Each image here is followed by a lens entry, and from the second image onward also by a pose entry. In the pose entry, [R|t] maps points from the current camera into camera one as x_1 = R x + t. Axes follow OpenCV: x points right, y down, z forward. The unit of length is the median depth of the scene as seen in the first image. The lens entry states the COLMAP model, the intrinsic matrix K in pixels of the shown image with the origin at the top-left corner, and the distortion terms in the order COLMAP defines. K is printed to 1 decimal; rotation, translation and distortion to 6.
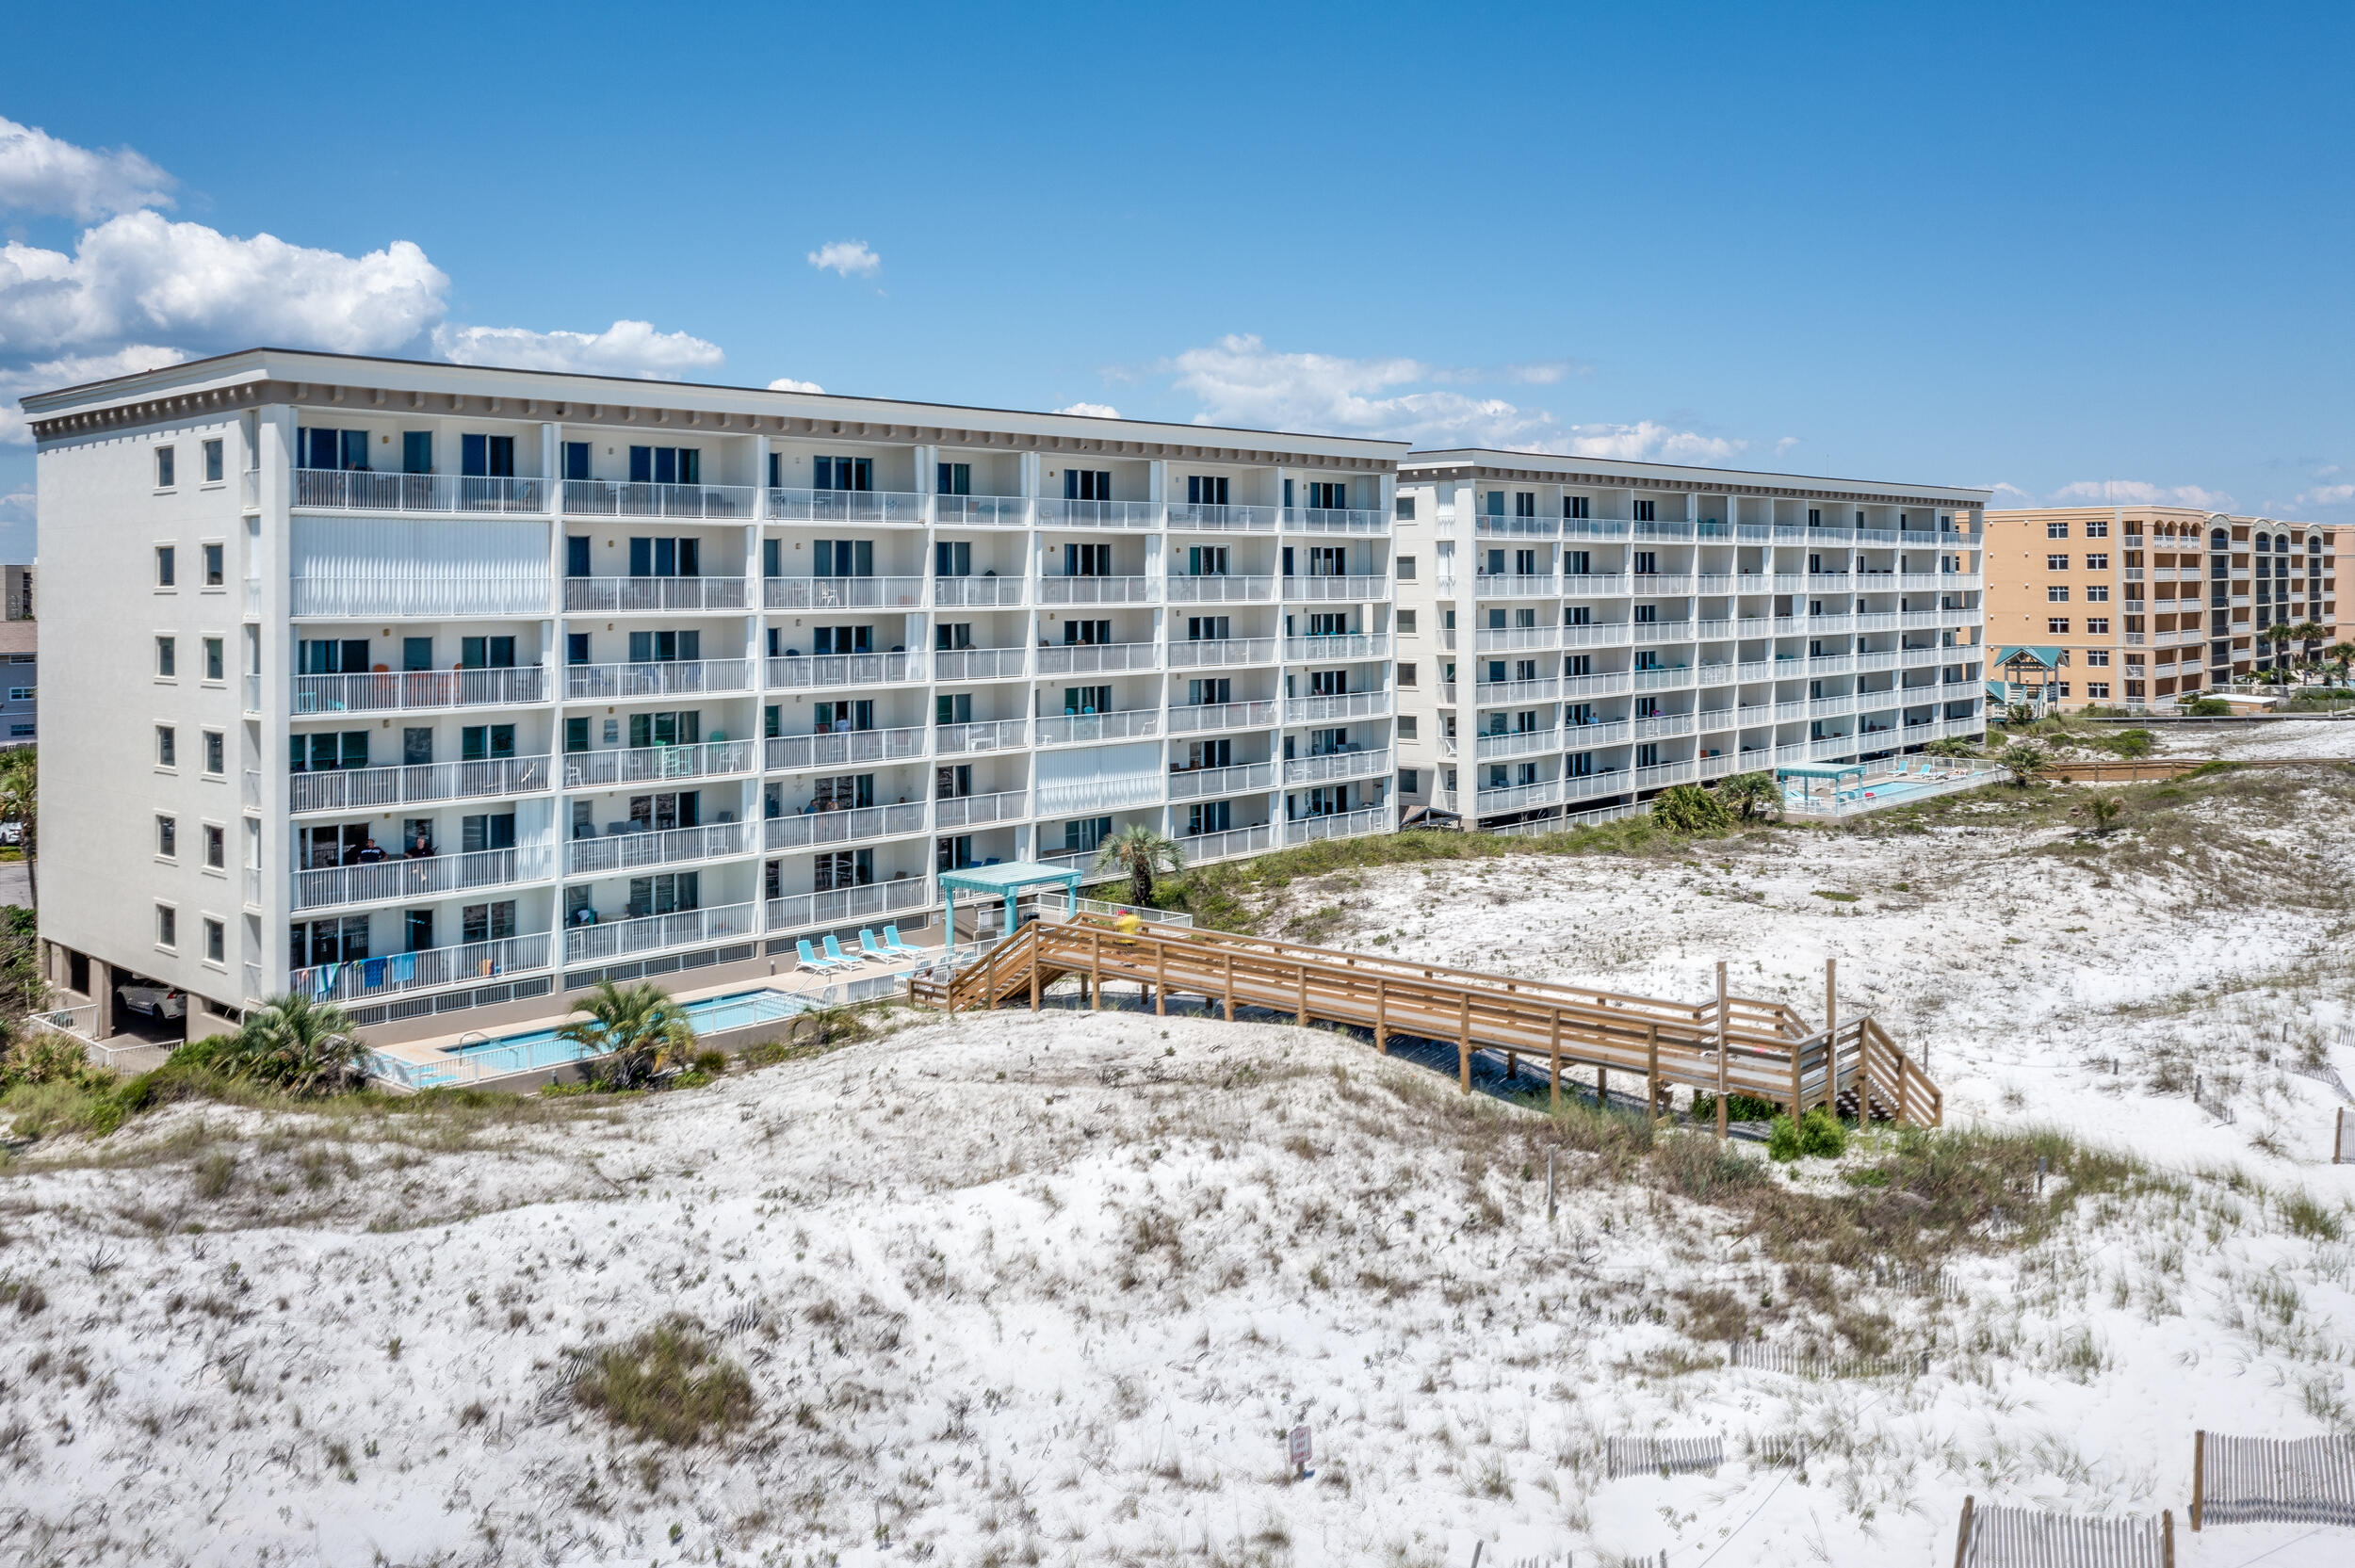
lens RADIAL K [[1913.5, 0, 1172.1], [0, 1913.5, 585.9], [0, 0, 1]] dist [0.002293, -0.006578]
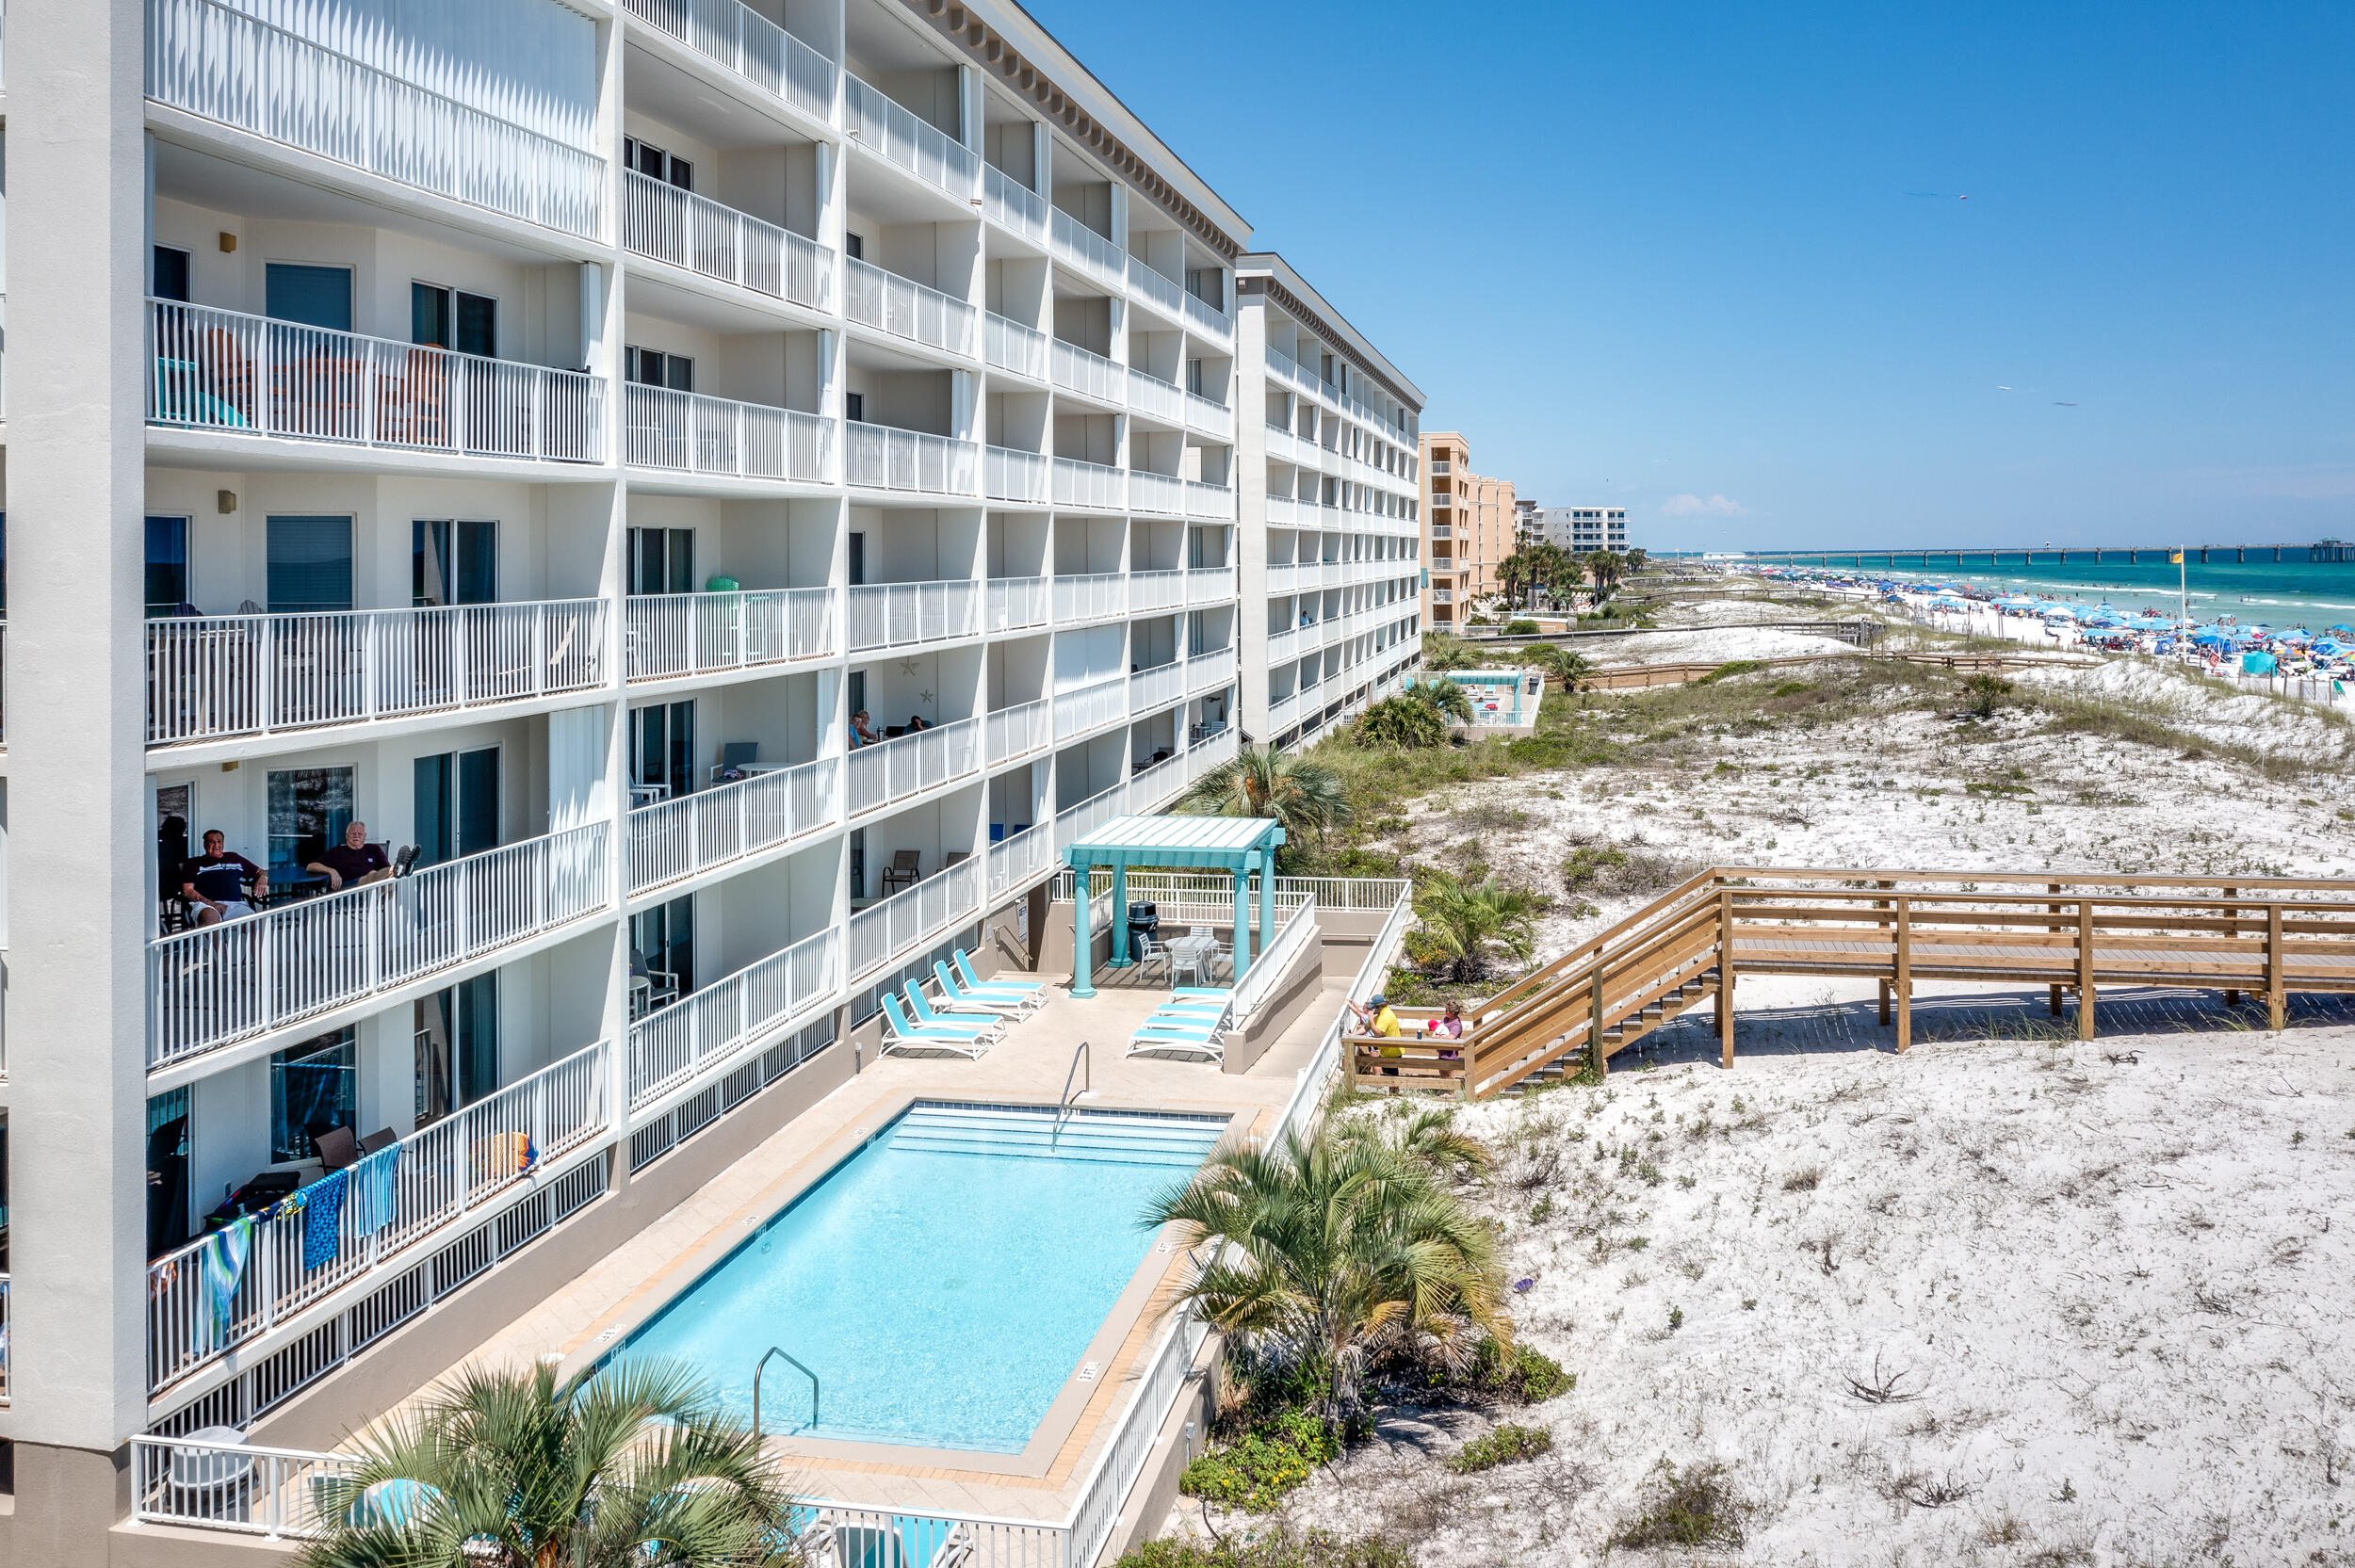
lens RADIAL K [[1913.5, 0, 1235.1], [0, 1913.5, 722.5], [0, 0, 1]] dist [0.002293, -0.006578]
pose [[0.843529, -0.042300, 0.535415, -0.279744], [-0.003447, 0.996447, 0.084154, 0.052508], [-0.537072, -0.072832, 0.840386, 0.389294]]
